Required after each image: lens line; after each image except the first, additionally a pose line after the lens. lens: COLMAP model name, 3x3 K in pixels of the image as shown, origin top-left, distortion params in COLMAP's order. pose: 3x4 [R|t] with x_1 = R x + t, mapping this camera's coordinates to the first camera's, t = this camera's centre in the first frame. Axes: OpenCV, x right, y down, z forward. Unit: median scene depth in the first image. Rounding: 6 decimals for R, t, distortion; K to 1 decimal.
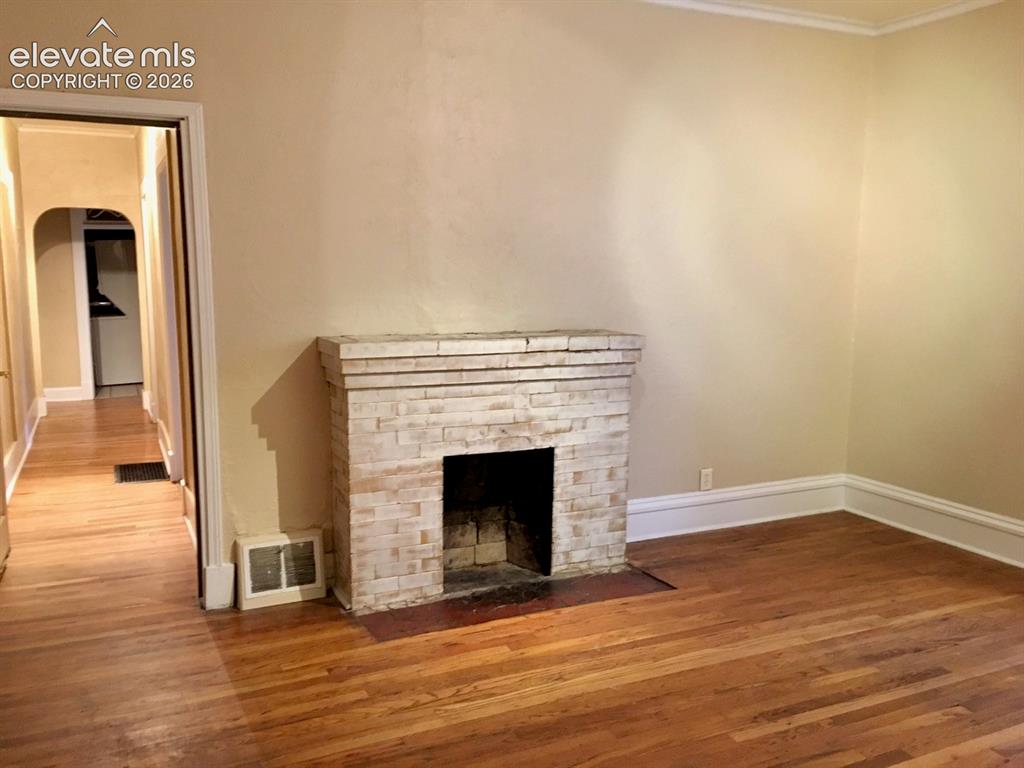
lens RADIAL K [[862.5, 0, 512.0], [0, 862.5, 384.0], [0, 0, 1]] dist [0.026198, 0.005714]
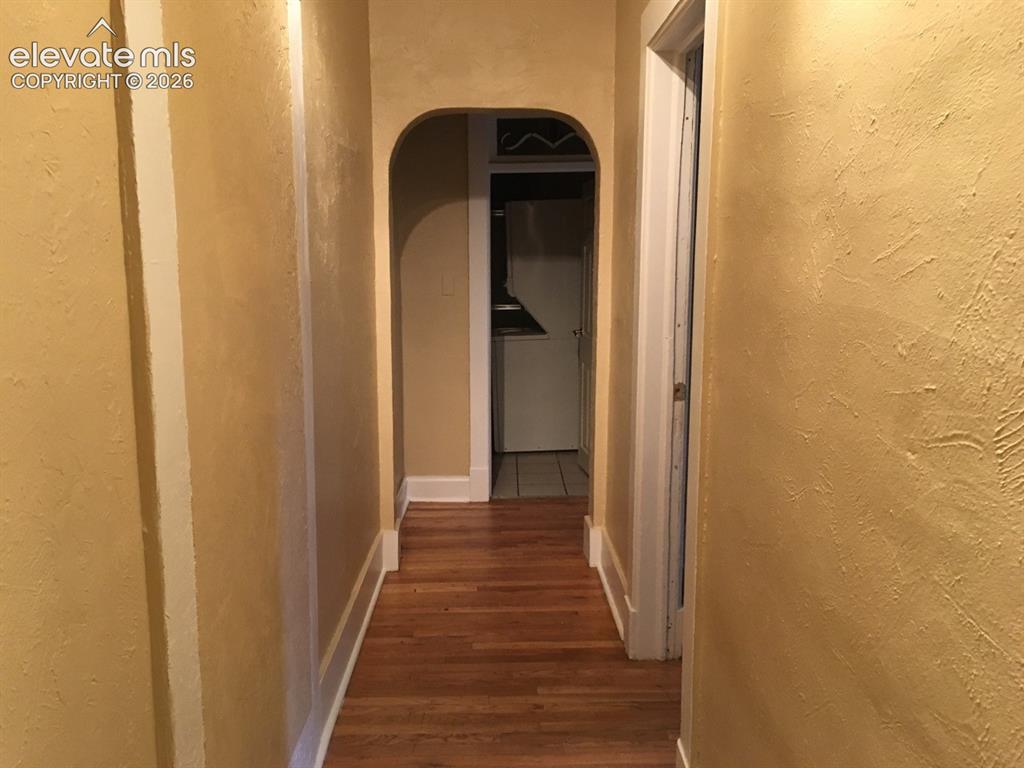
lens RADIAL K [[862.5, 0, 512.0], [0, 862.5, 384.0], [0, 0, 1]] dist [0.026198, 0.005714]
pose [[0.911375, 0.062073, -0.406869, -0.234740], [-0.053537, 0.998042, 0.032343, -0.062811], [0.408080, -0.007694, 0.912914, 0.475220]]
